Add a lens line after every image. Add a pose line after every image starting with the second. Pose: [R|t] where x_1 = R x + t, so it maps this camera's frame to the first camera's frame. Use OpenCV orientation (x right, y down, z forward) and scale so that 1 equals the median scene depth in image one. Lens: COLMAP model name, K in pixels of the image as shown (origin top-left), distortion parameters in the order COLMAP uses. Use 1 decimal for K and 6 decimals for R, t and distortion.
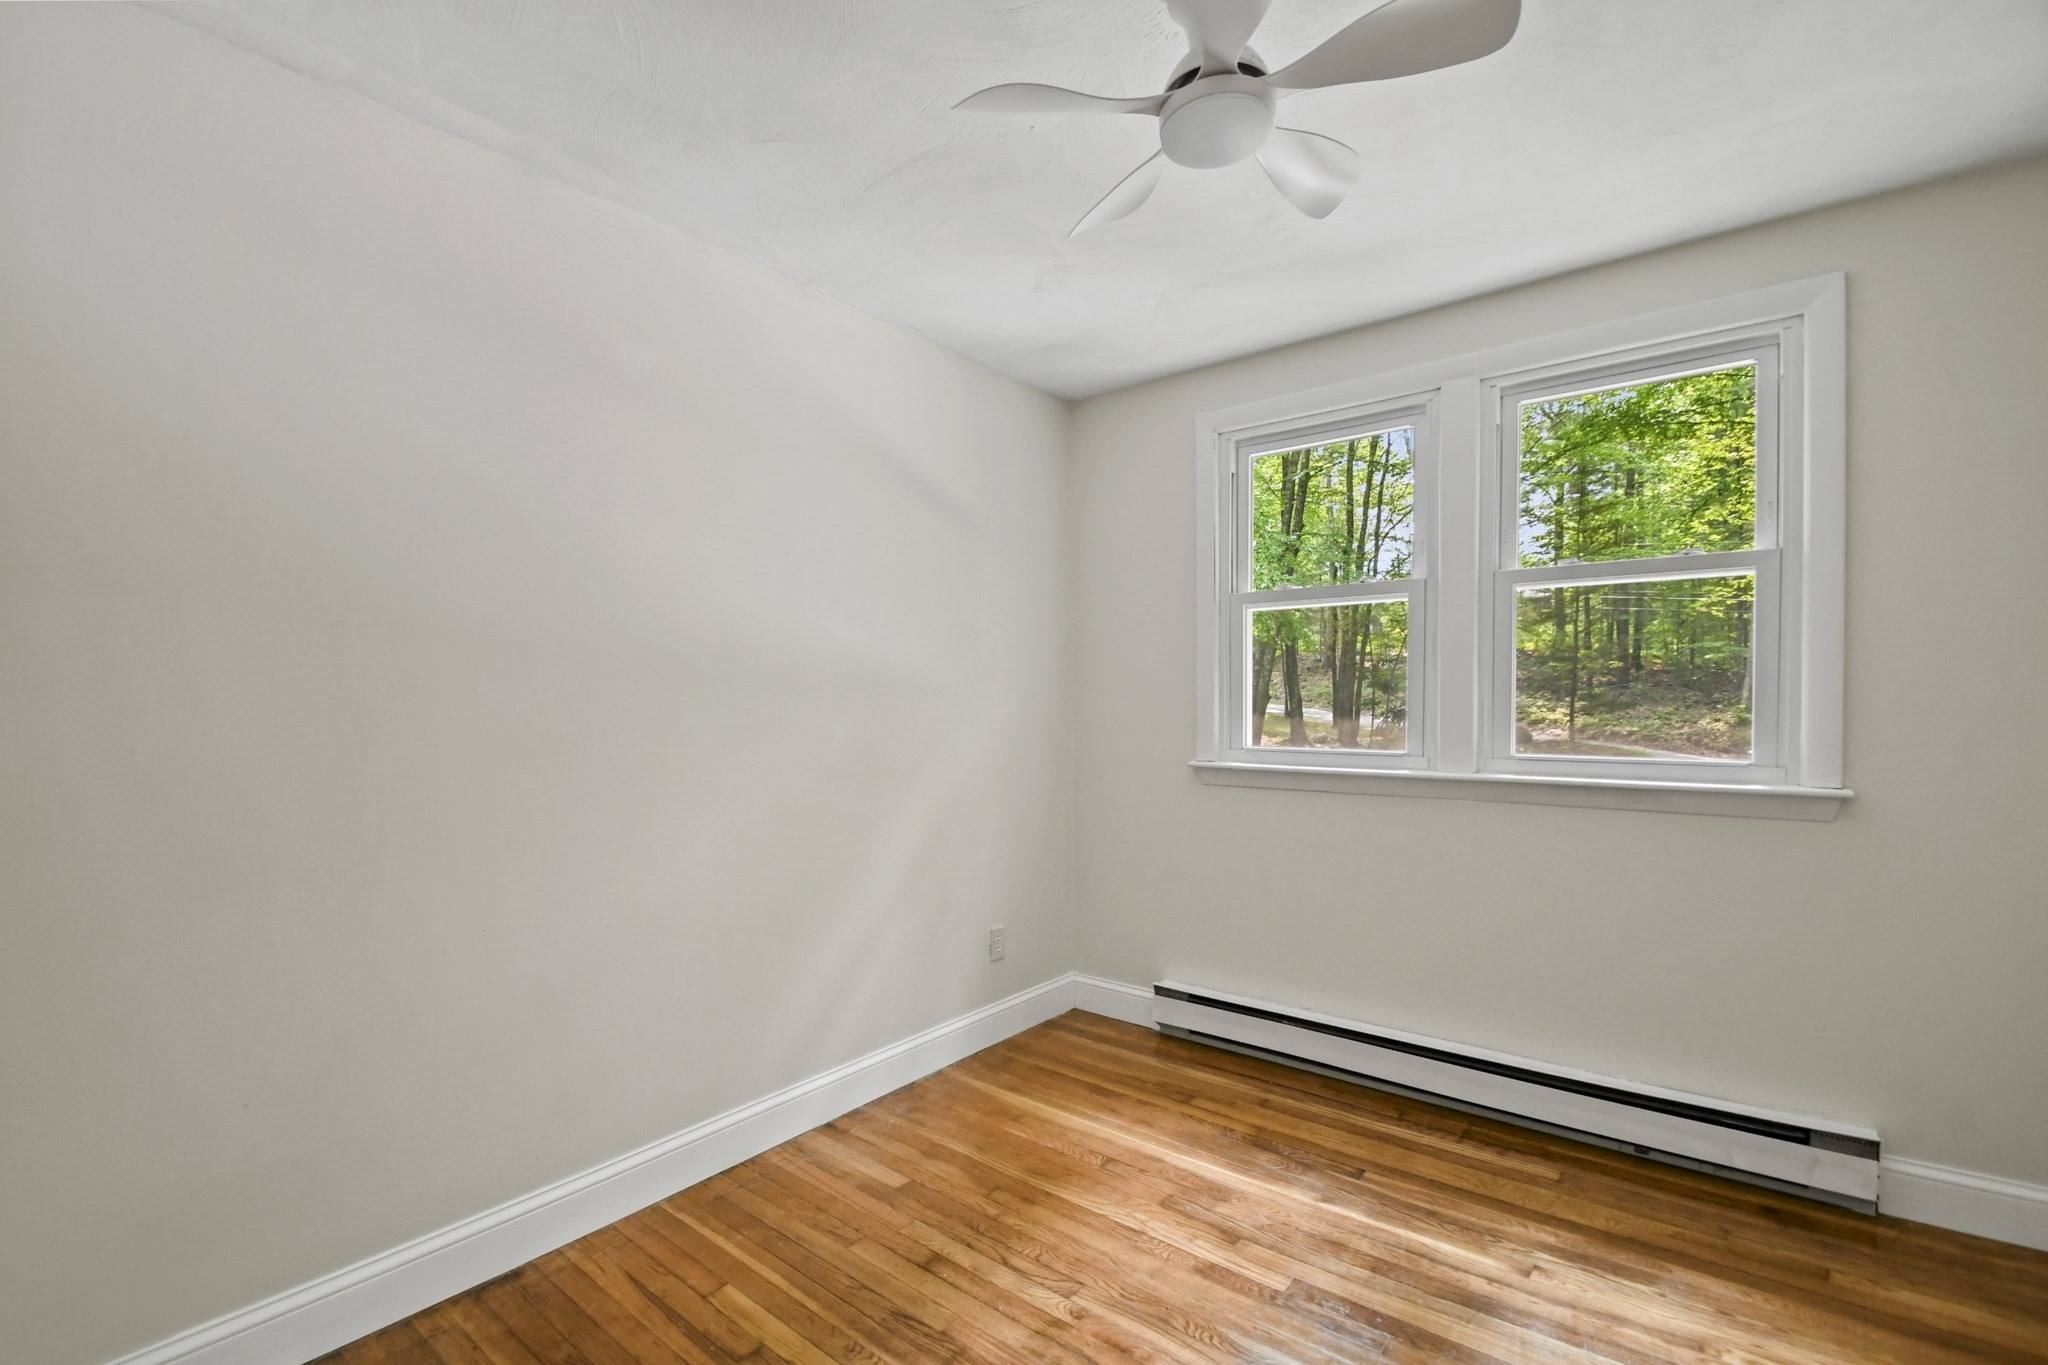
lens RADIAL K [[978.6, 0, 1020.6], [0, 978.6, 702.0], [0, 0, 1]] dist [-0.000081, -0.014866]
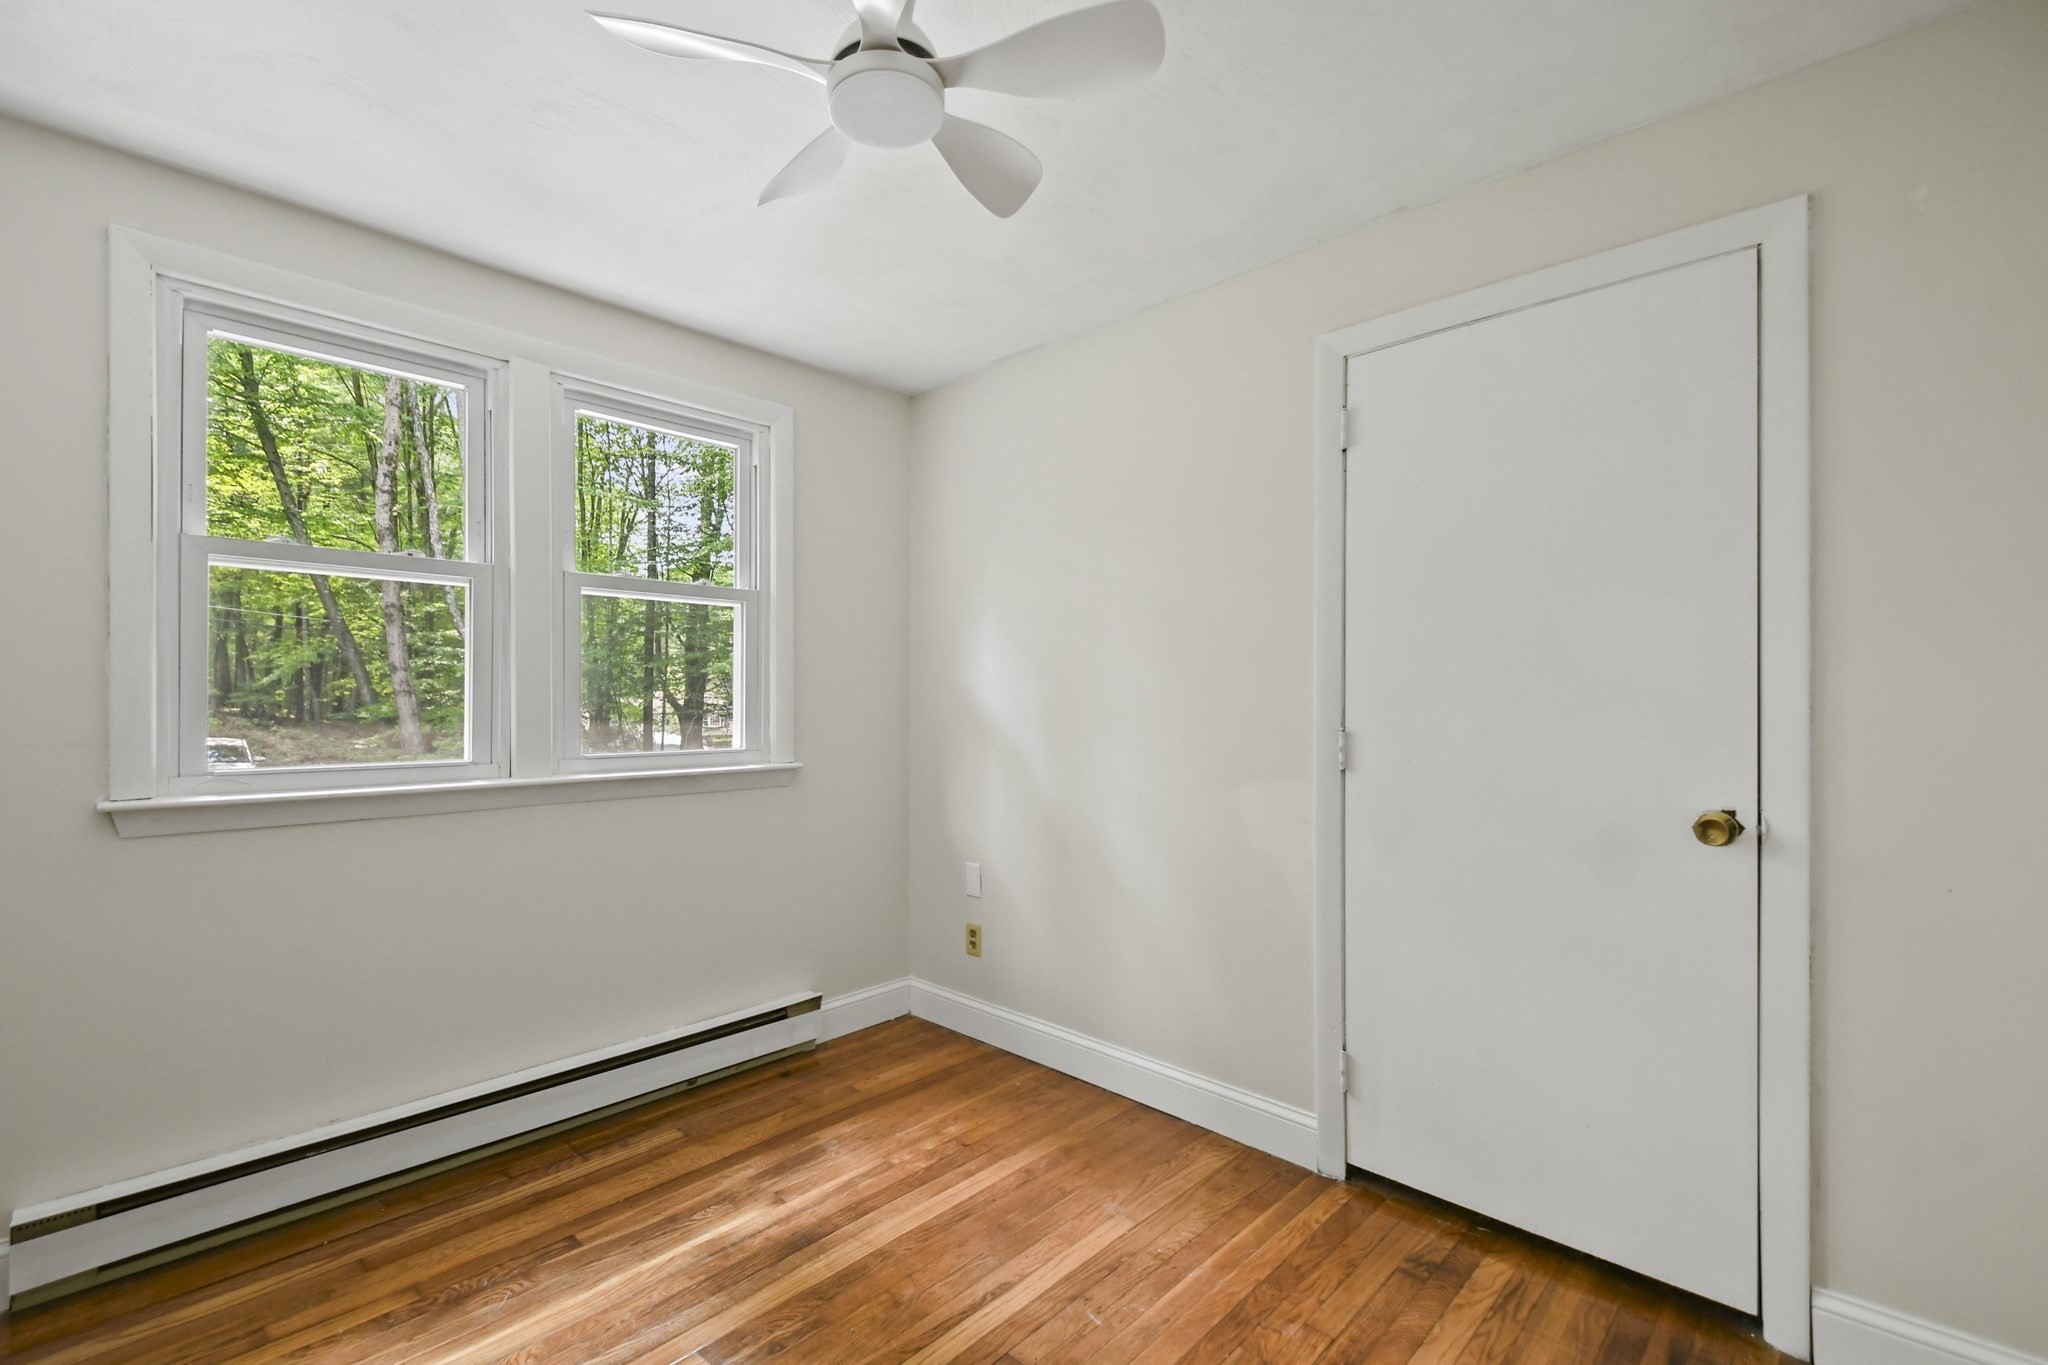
lens RADIAL K [[896.1, 0, 988.6], [0, 896.1, 696.1], [0, 0, 1]] dist [0.031706, -0.013975]
pose [[0.059634, 0.015712, 0.998097, -0.445892], [0.005284, 0.999857, -0.016056, 0.011090], [-0.998206, 0.006231, 0.059542, 0.575510]]
